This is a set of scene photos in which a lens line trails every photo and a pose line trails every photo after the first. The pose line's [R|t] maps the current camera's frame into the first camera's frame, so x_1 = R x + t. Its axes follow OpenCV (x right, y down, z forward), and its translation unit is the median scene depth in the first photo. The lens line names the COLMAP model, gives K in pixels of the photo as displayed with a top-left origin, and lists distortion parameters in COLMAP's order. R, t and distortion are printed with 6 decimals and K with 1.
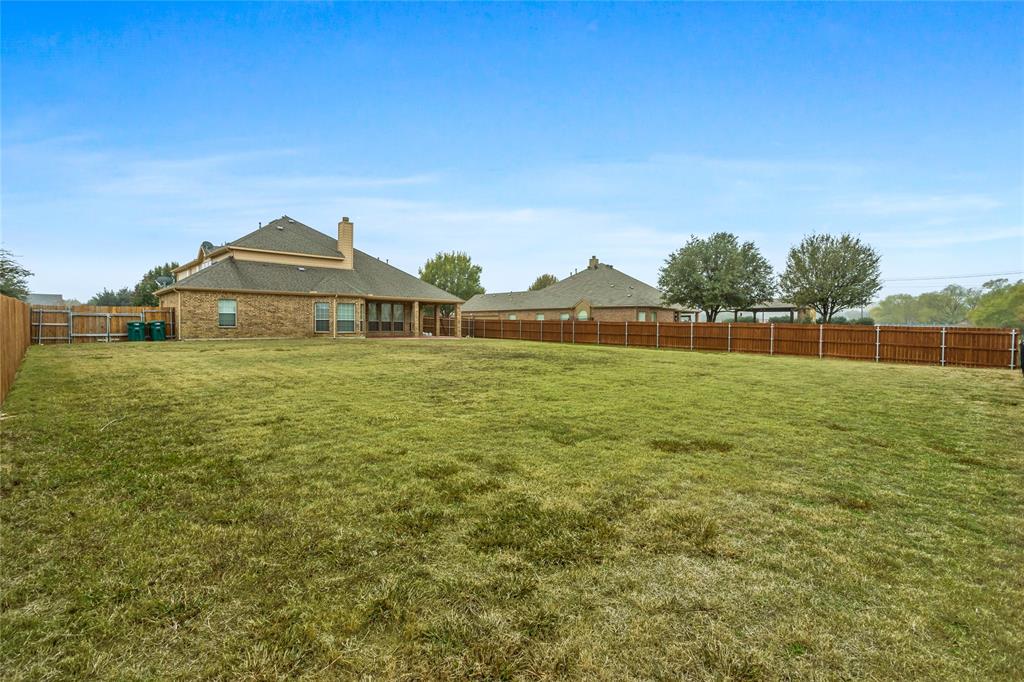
lens RADIAL K [[510.4, 0, 512.0], [0, 510.4, 341.0], [0, 0, 1]] dist [-0.002139, -0.000235]
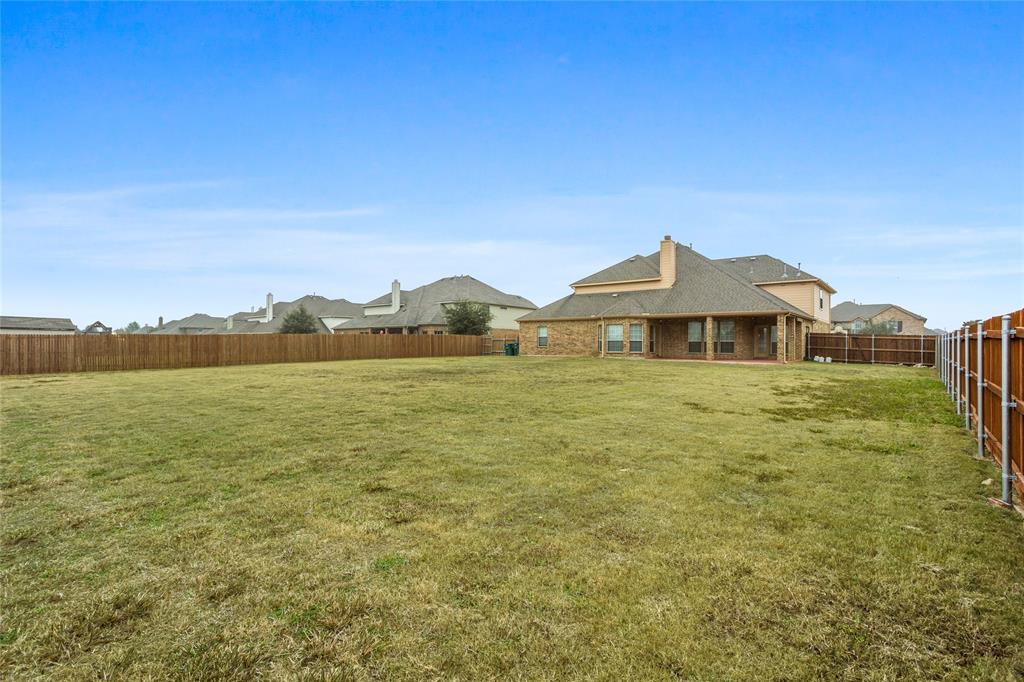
lens RADIAL K [[510.4, 0, 512.0], [0, 510.4, 341.0], [0, 0, 1]] dist [-0.002139, -0.000235]
pose [[0.106015, -0.015350, -0.994246, 0.608056], [-0.035006, 0.999203, -0.019159, -0.011171], [0.993748, 0.036836, 0.105393, 0.606423]]
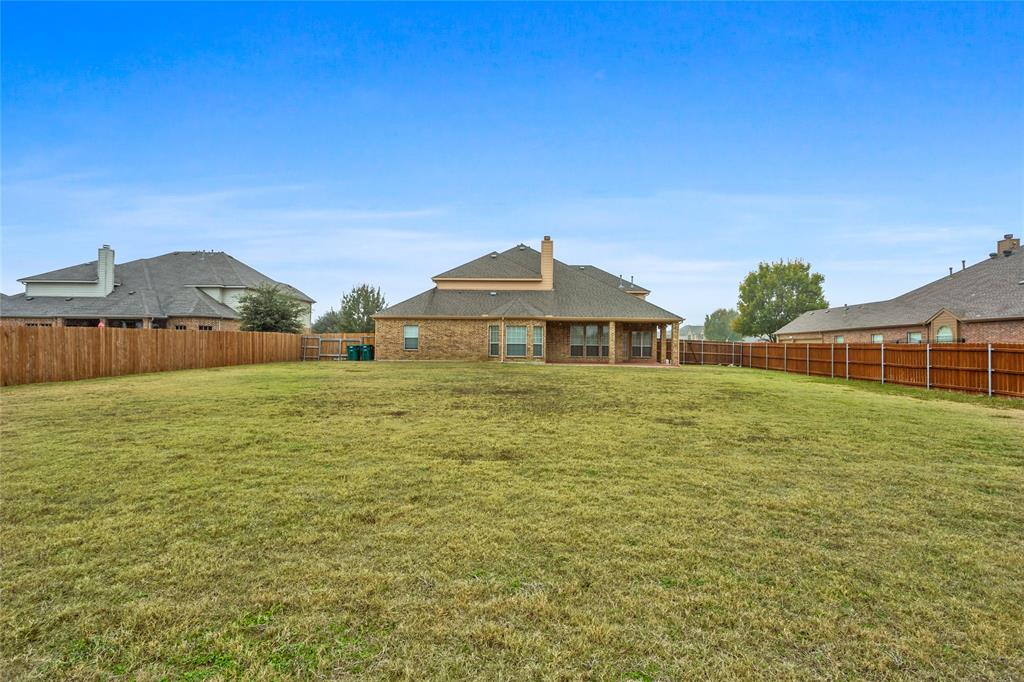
lens RADIAL K [[488.7, 0, 512.0], [0, 488.7, 341.0], [0, 0, 1]] dist [-0.001592, -0.000128]
pose [[0.693959, -0.009375, -0.719953, 0.283386], [-0.028054, 0.998804, -0.040047, -0.008265], [0.719468, 0.047989, 0.692866, 0.327827]]
